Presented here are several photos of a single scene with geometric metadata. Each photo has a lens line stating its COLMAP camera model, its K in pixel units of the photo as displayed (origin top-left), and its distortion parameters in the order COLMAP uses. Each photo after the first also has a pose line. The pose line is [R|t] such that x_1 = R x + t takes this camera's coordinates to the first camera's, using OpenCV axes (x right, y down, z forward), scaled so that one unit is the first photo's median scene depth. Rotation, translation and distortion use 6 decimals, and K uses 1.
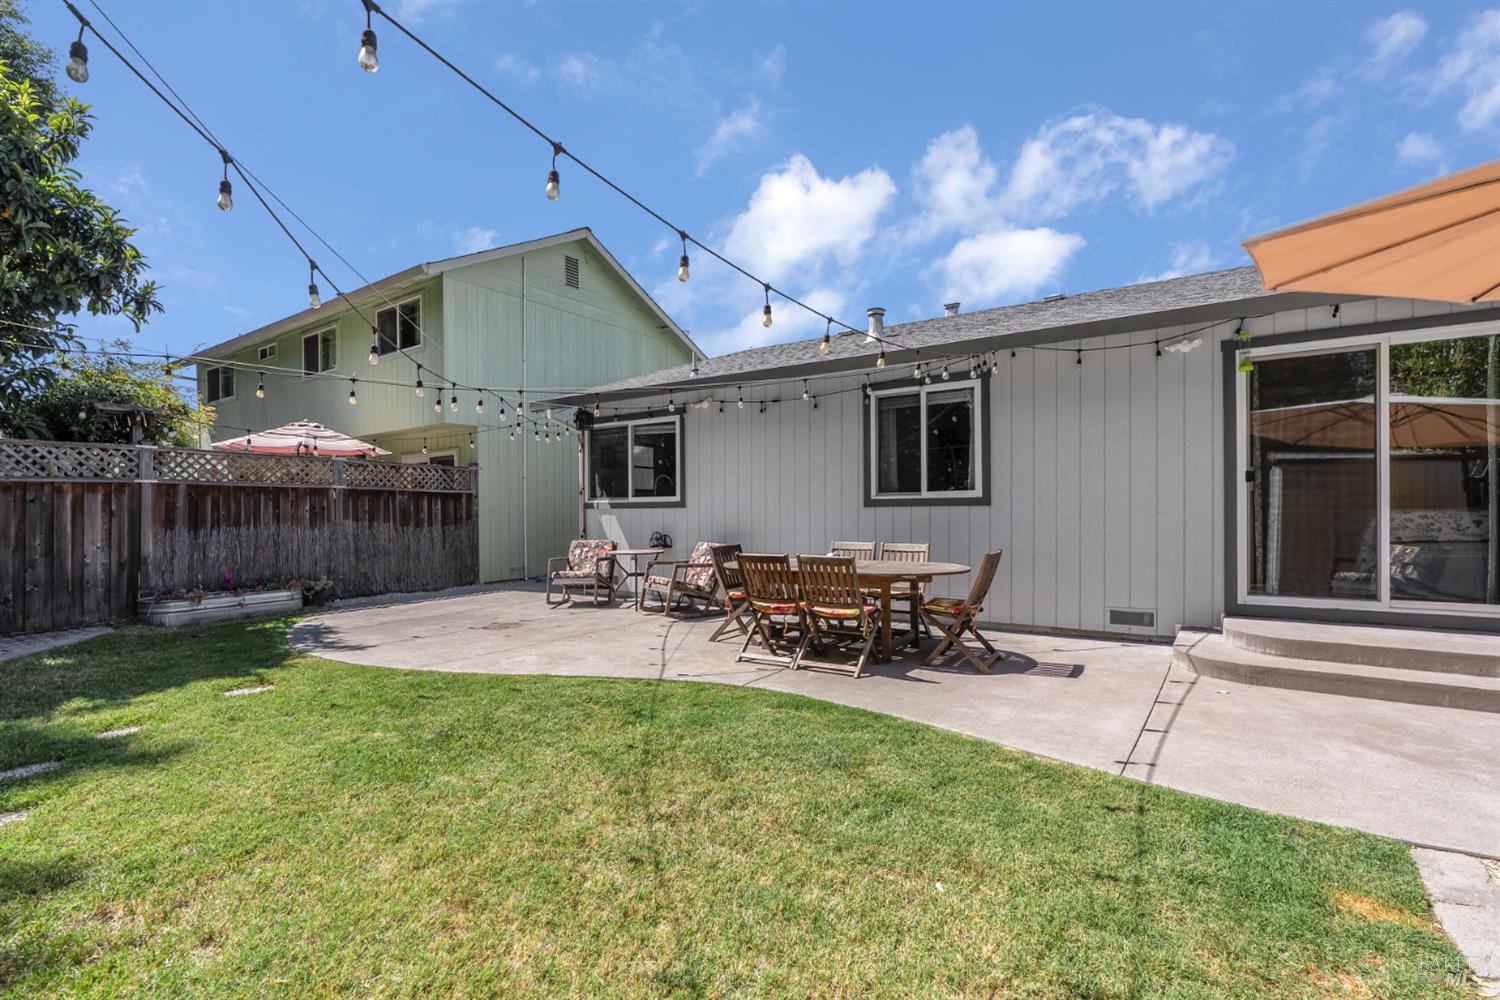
lens RADIAL K [[616.1, 0, 741.8], [0, 616.1, 502.3], [0, 0, 1]] dist [0.002449, 0.000146]
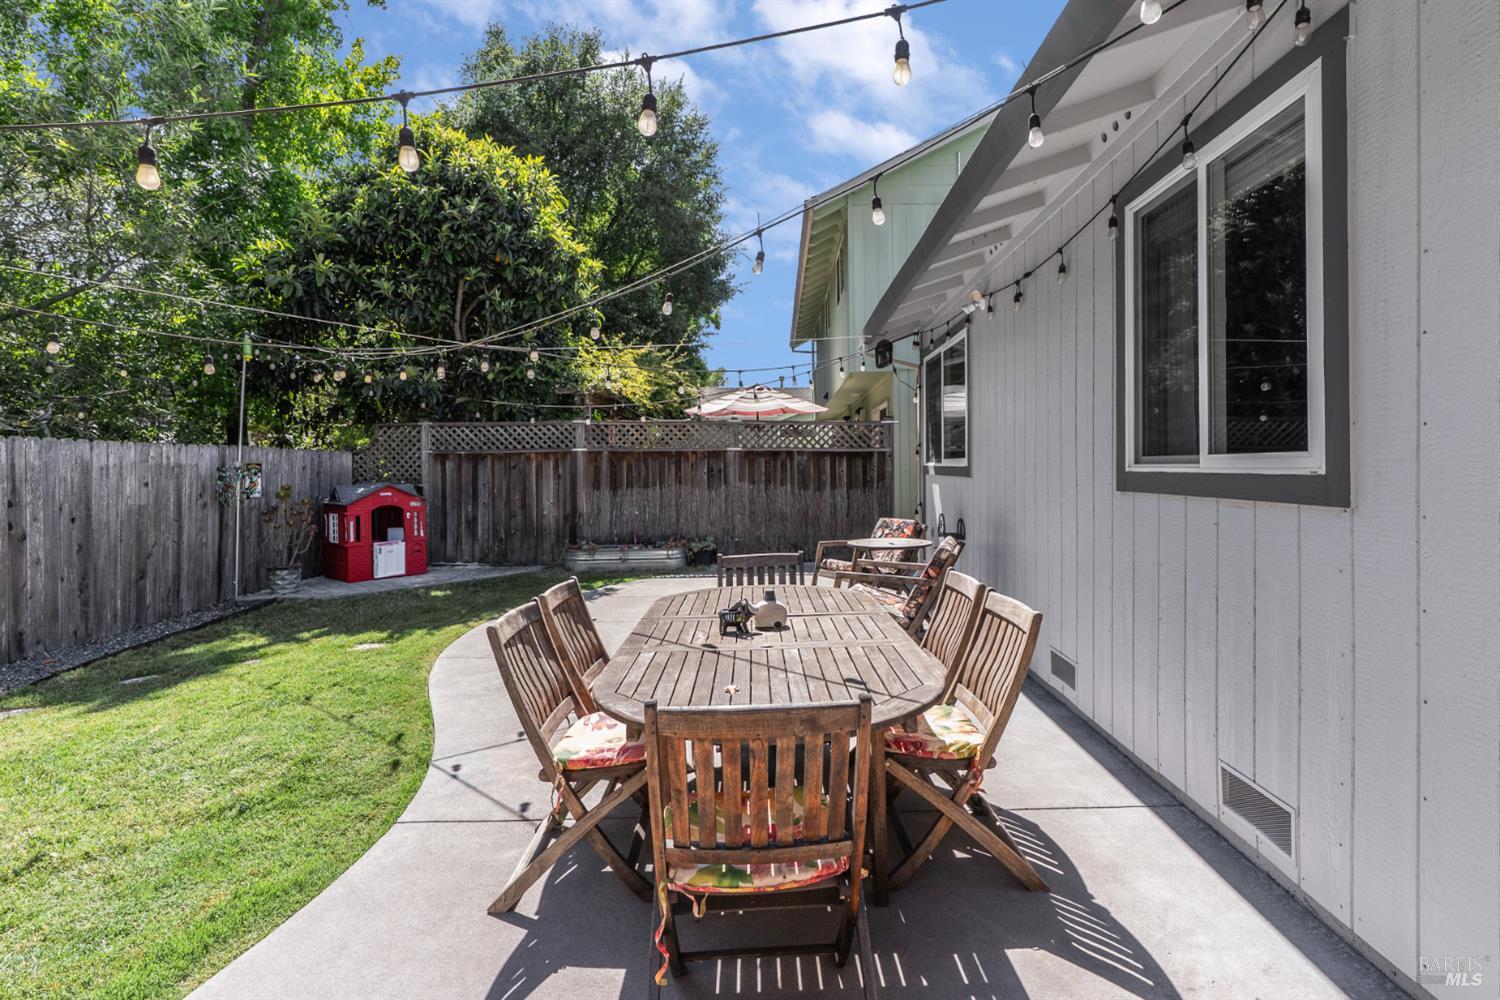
lens RADIAL K [[700.9, 0, 769.4], [0, 700.9, 450.6], [0, 0, 1]] dist [-0.006270, 0.005027]
pose [[0.621212, -0.015288, -0.783494, 0.318896], [0.013237, 0.999872, -0.009015, -0.013557], [0.783531, -0.004771, 0.621334, 0.398541]]
